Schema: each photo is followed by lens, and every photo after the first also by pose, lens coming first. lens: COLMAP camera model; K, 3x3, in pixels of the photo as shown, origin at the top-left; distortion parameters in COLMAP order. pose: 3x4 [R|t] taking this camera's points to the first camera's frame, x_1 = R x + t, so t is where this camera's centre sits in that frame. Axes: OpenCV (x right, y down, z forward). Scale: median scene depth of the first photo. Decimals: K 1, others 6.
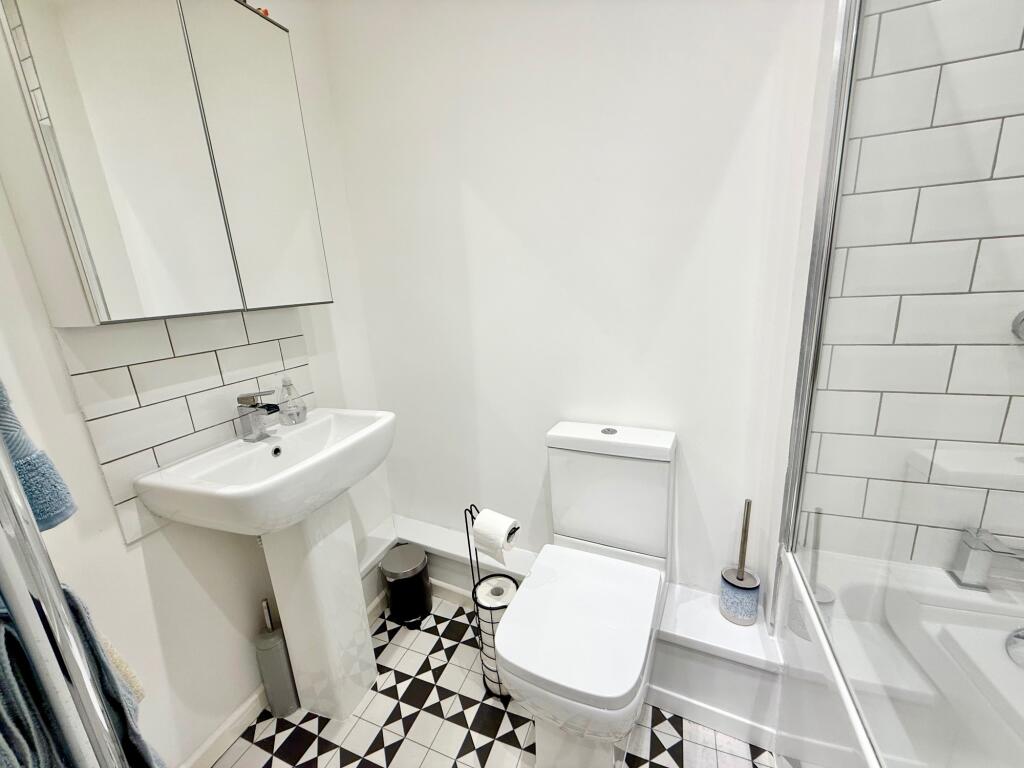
lens RADIAL K [[406.2, 0, 508.2], [0, 406.2, 383.5], [0, 0, 1]] dist [-0.000082, 0.000562]
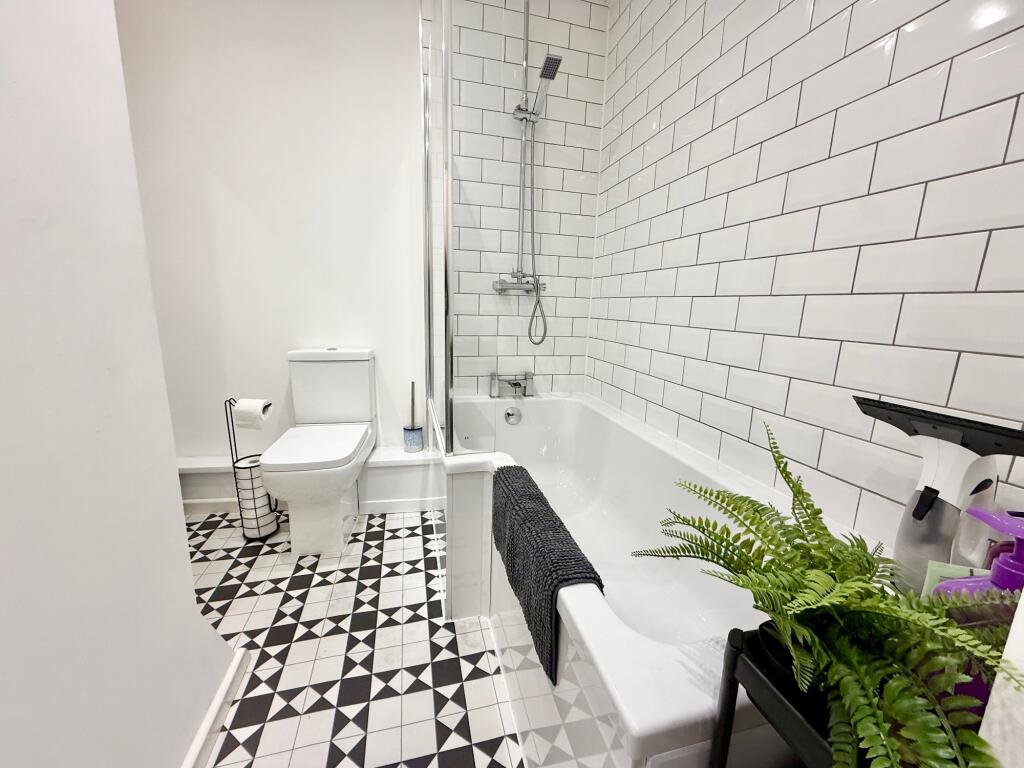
lens RADIAL K [[406.2, 0, 508.2], [0, 406.2, 383.5], [0, 0, 1]] dist [-0.000082, 0.000562]
pose [[0.813752, -0.034698, 0.580175, -0.123021], [0.069525, 0.996860, -0.037897, 0.375943], [-0.577038, 0.071176, 0.813610, -0.715125]]
